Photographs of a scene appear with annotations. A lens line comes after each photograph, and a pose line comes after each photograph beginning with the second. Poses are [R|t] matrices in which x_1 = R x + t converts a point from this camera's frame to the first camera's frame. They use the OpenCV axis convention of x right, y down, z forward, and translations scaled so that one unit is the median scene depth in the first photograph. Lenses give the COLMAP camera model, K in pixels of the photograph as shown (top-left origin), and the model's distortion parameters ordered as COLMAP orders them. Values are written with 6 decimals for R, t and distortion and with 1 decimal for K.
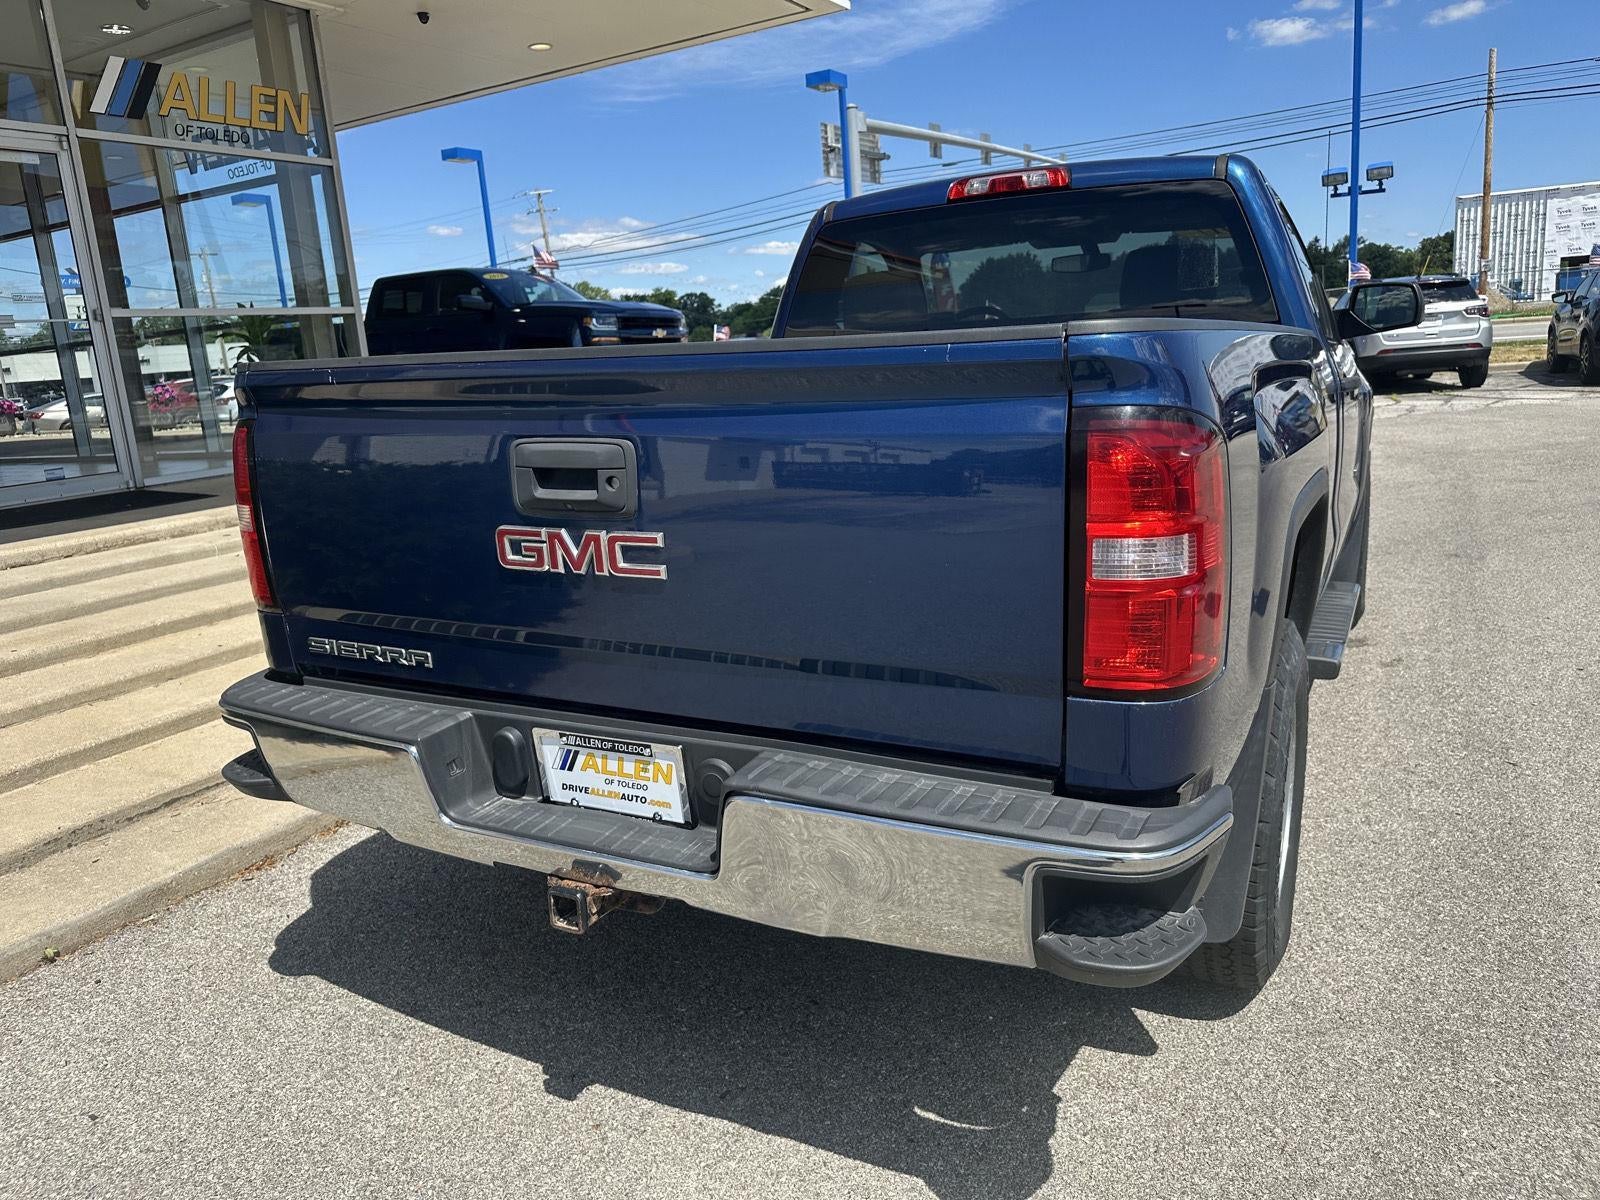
lens RADIAL K [[1138.8, 0, 790.6], [0, 1138.8, 595.6], [0, 0, 1]] dist [0.020513, -0.026959]
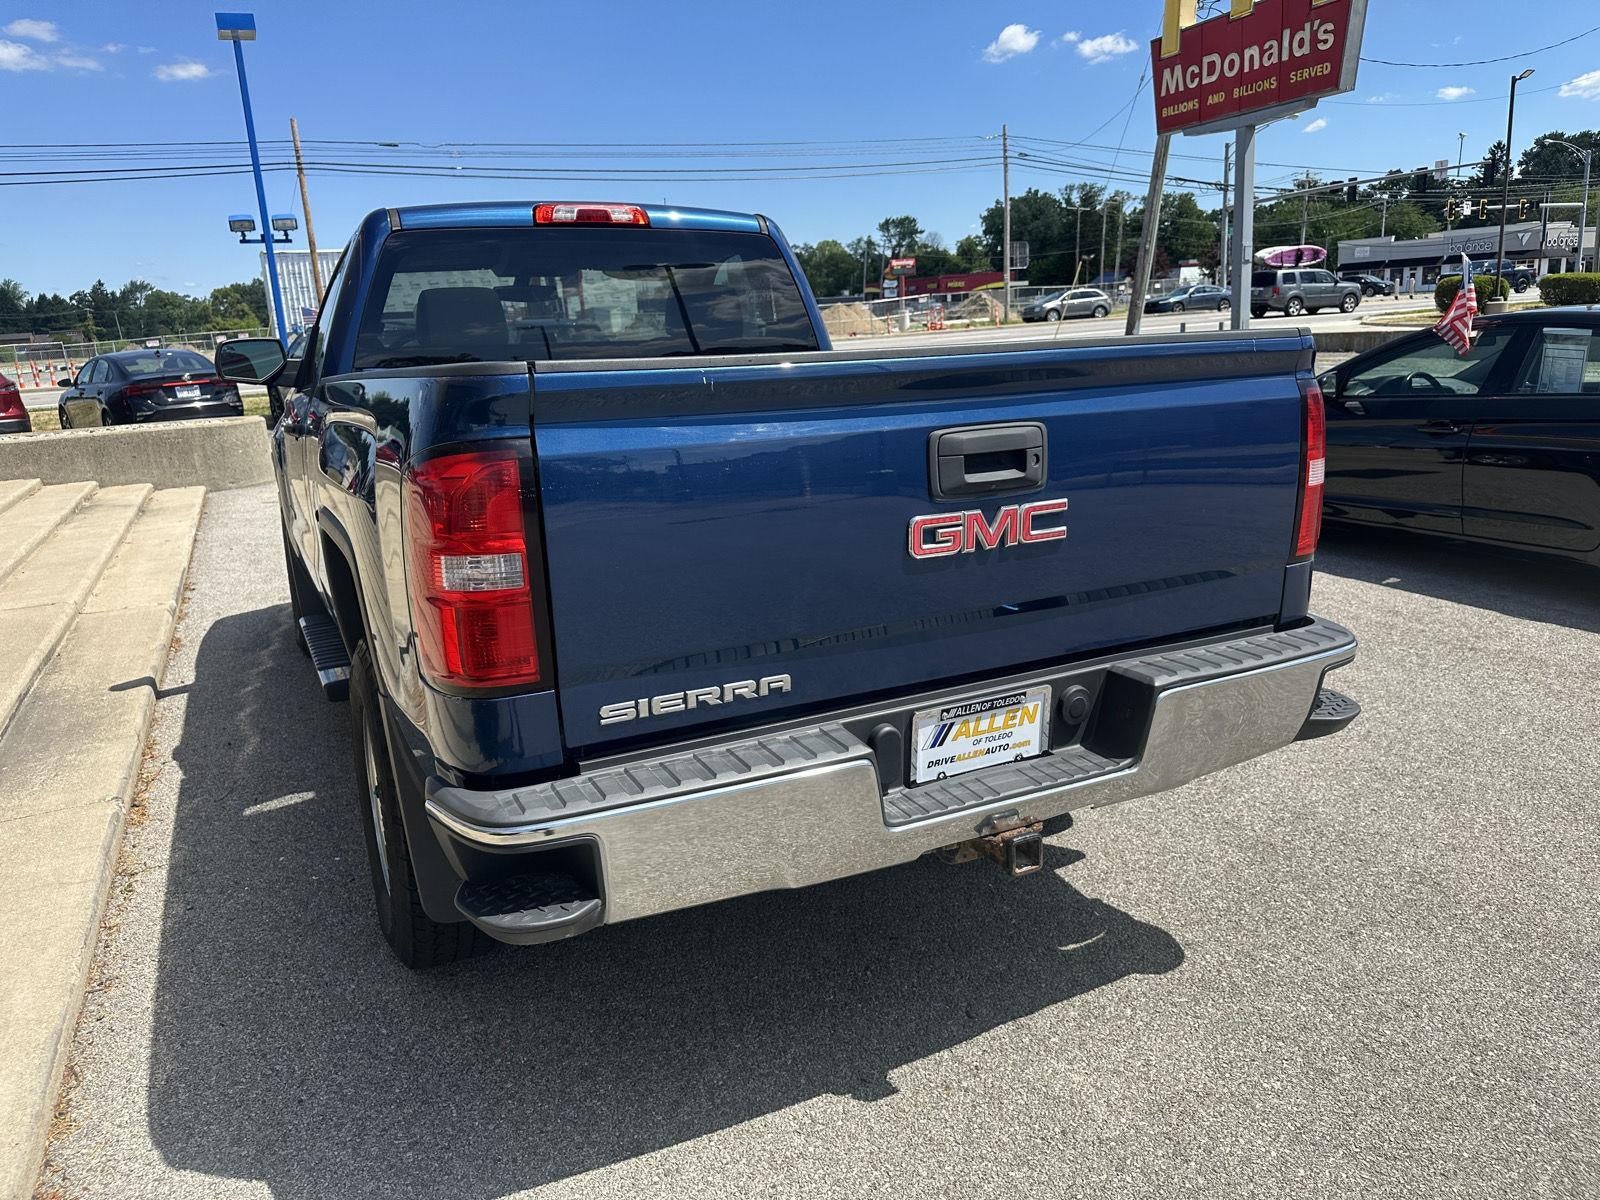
lens RADIAL K [[1138.8, 0, 812.2], [0, 1138.8, 584.8], [0, 0, 1]] dist [0.020513, -0.026959]
pose [[0.574581, -0.146954, 0.805147, -0.254995], [0.186110, 0.981437, 0.046315, -0.014713], [-0.797007, 0.123234, 0.591265, 0.107029]]
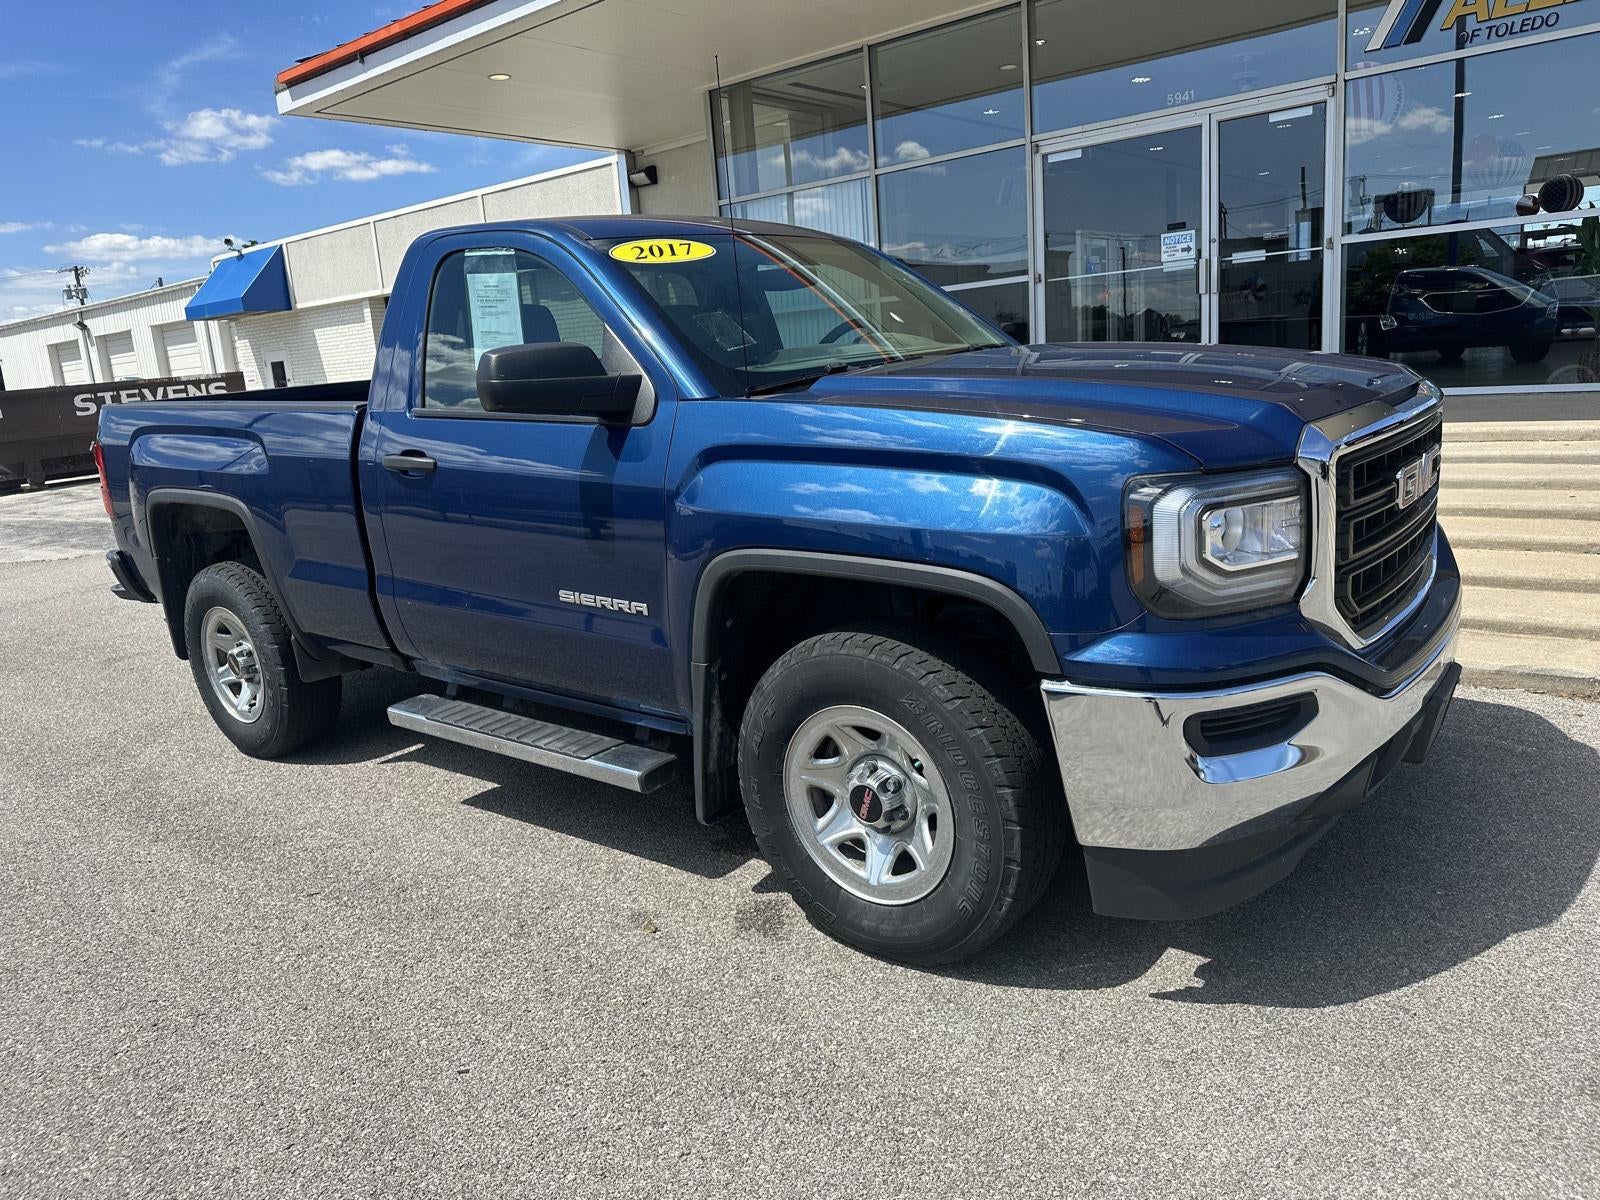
lens RADIAL K [[1138.8, 0, 796.7], [0, 1138.8, 595.9], [0, 0, 1]] dist [0.020513, -0.026959]
pose [[-0.172688, 0.284257, -0.943068, 0.573754], [-0.126222, 0.943172, 0.307401, -0.174523], [0.976856, 0.172120, -0.126995, 0.608137]]
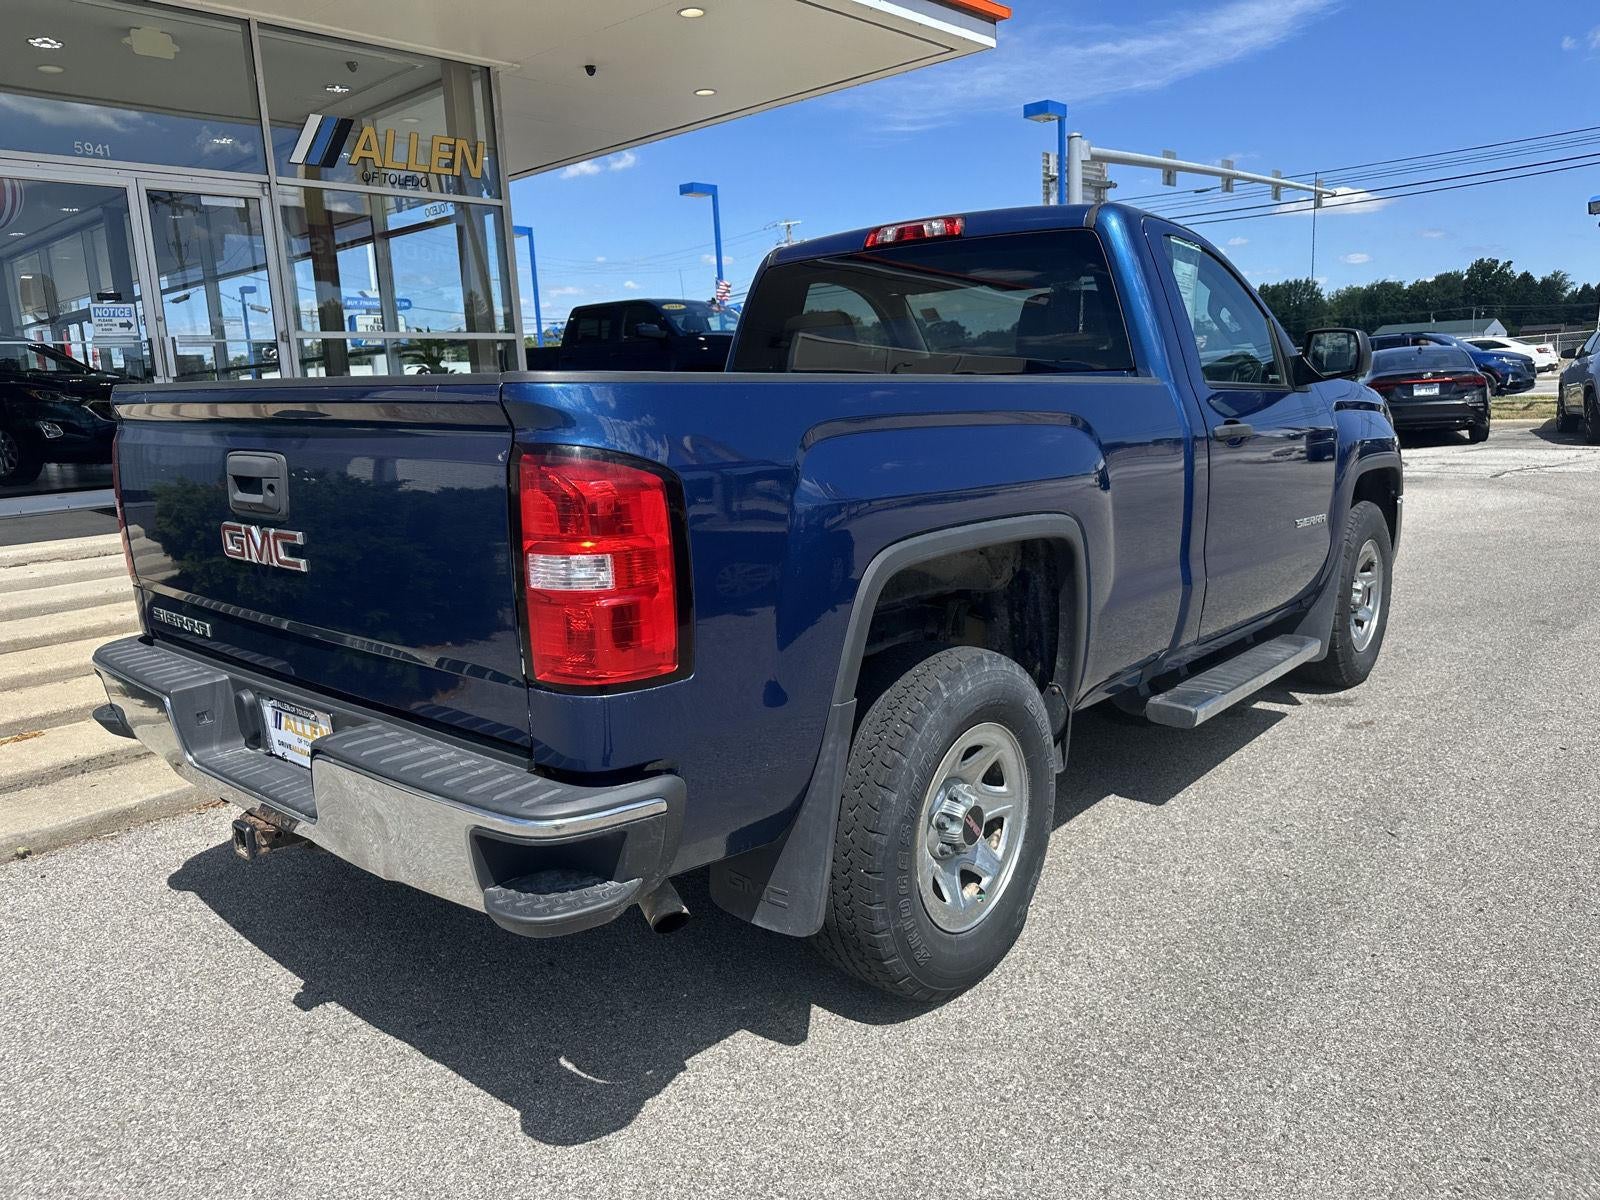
lens RADIAL K [[1138.8, 0, 794.1], [0, 1138.8, 601.9], [0, 0, 1]] dist [0.020513, -0.026959]
pose [[0.975297, 0.064274, -0.211340, 0.140343], [-0.067755, 0.997659, -0.009263, -0.001307], [0.210250, 0.023353, 0.977369, -0.016306]]
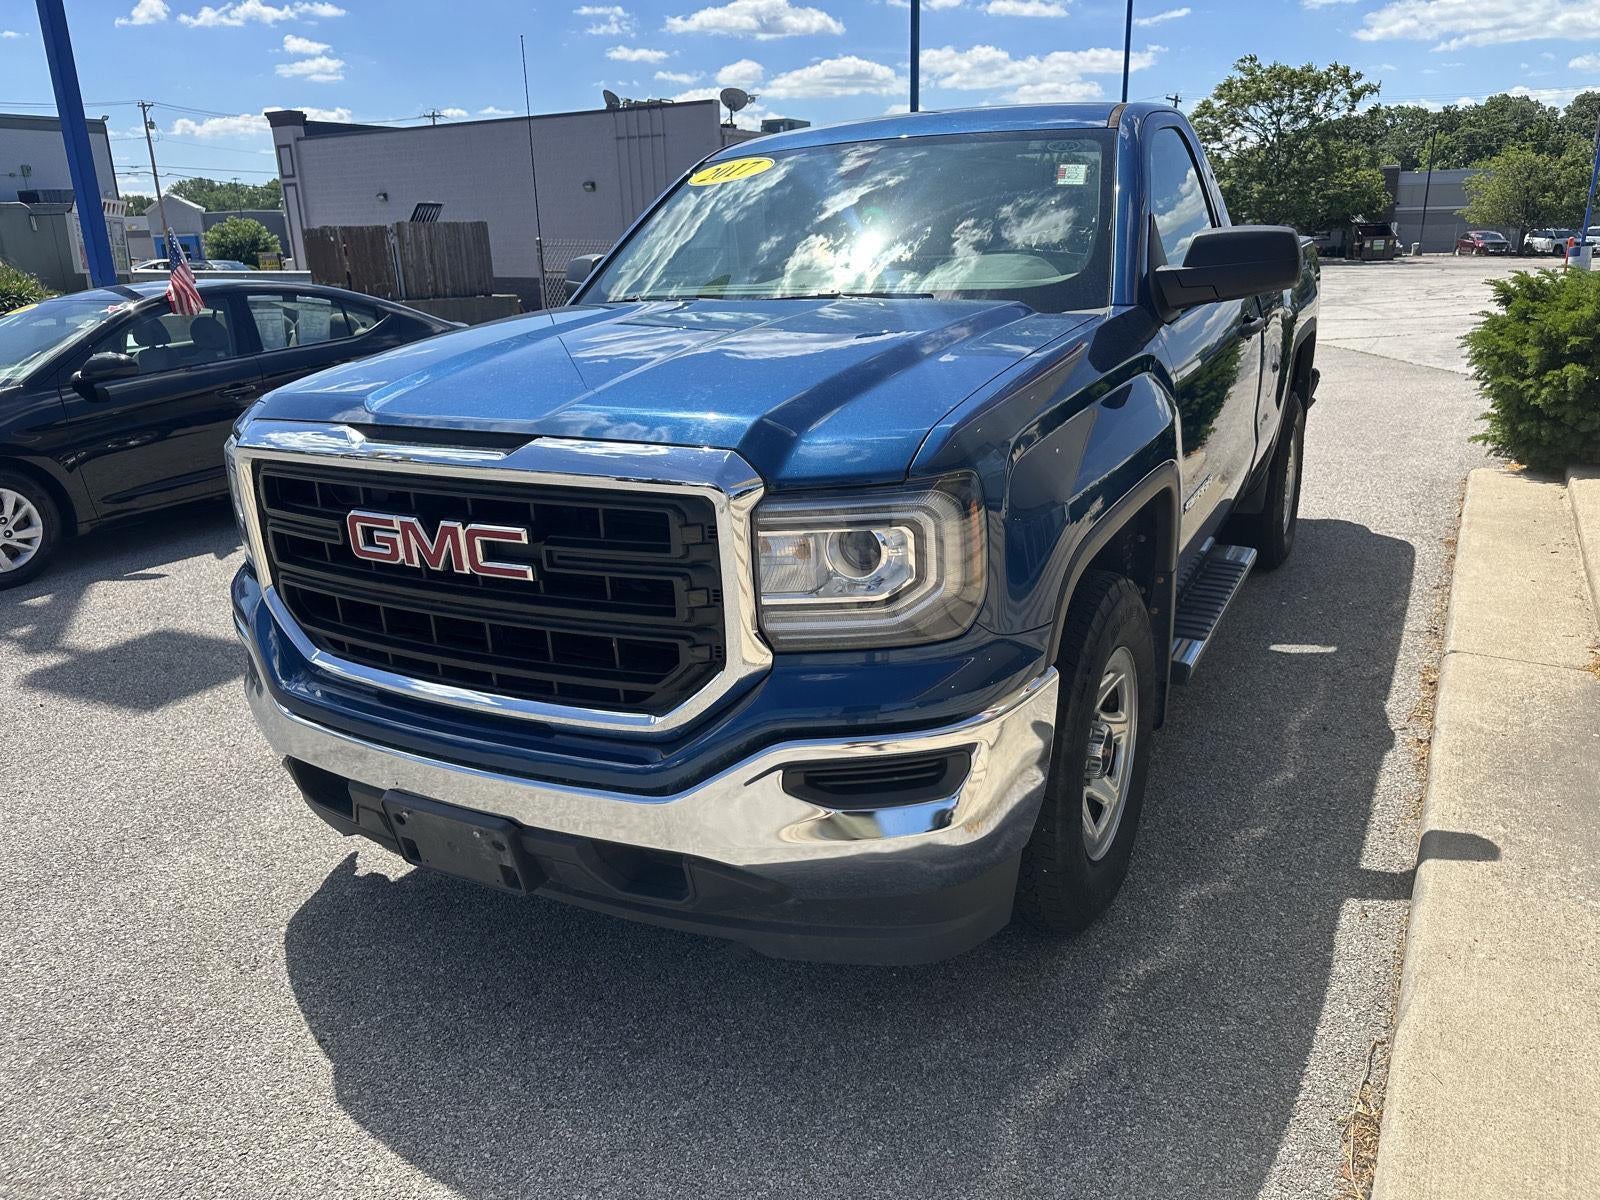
lens RADIAL K [[1138.8, 0, 793.2], [0, 1138.8, 590.2], [0, 0, 1]] dist [0.020513, -0.026959]
pose [[-0.995367, 0.082336, 0.049646, 0.154849], [0.096126, 0.862577, 0.496710, -0.234701], [-0.001926, 0.499181, -0.866495, 0.941770]]
